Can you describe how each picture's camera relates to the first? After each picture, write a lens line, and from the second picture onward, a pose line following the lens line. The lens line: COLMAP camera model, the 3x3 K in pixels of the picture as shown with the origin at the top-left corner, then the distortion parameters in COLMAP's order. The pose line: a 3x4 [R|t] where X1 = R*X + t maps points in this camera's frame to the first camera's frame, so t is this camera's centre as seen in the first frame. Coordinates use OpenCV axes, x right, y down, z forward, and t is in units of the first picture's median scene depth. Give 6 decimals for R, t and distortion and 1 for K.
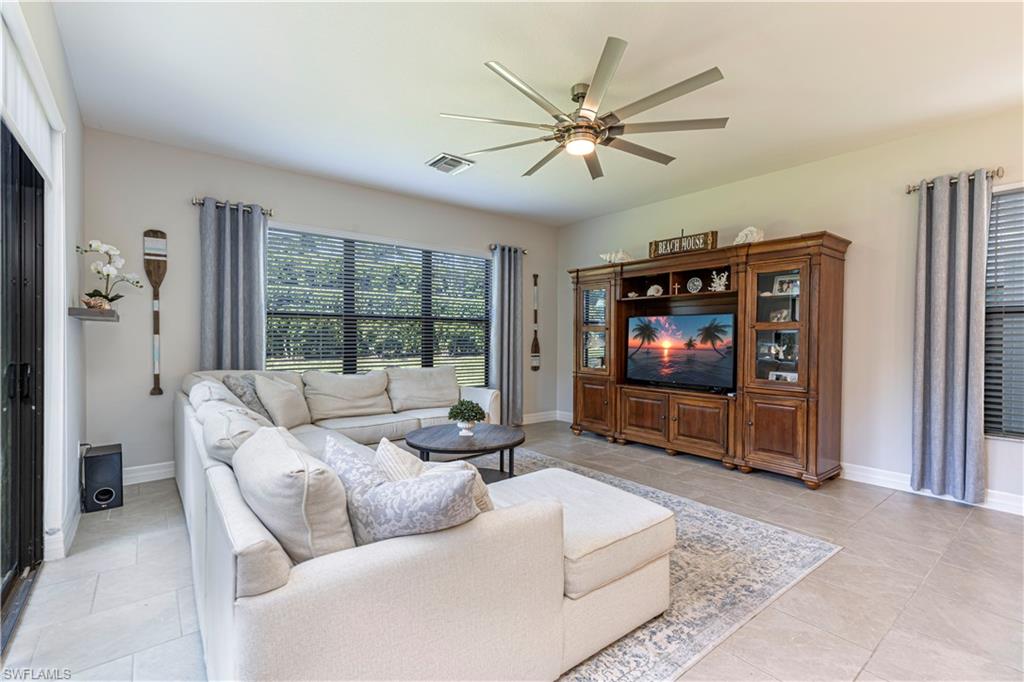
lens RADIAL K [[458.3, 0, 516.2], [0, 458.3, 341.1], [0, 0, 1]] dist [0.012382, 0.000294]
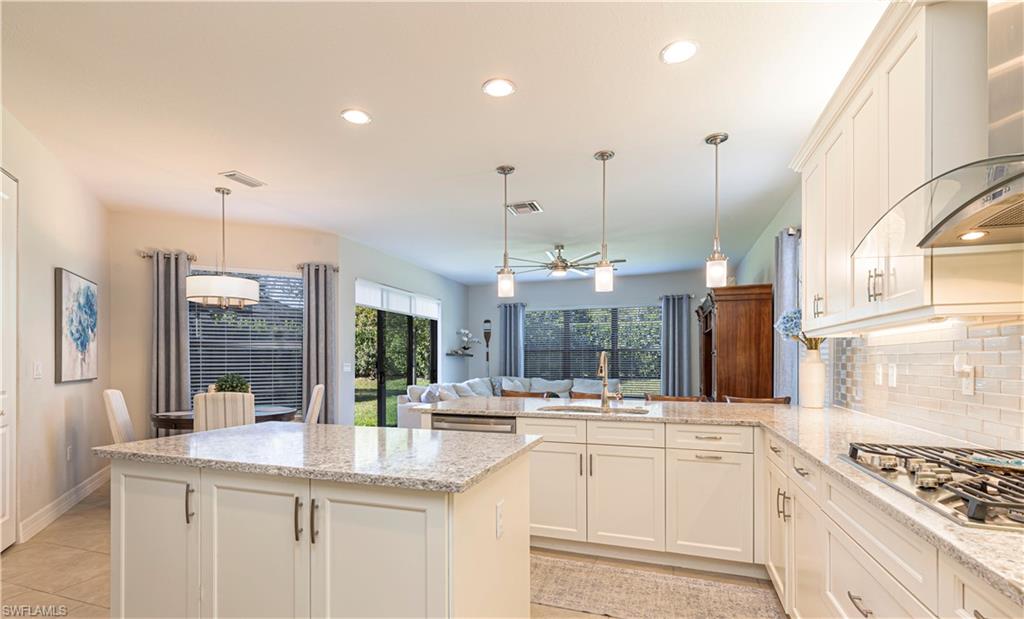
lens RADIAL K [[488.5, 0, 498.1], [0, 488.5, 355.1], [0, 0, 1]] dist [-0.001483, -0.000099]
pose [[0.535646, -0.017692, -0.844257, 1.461932], [-0.004425, 0.999708, -0.023756, 0.012426], [0.844431, 0.016461, 0.535412, -0.358480]]
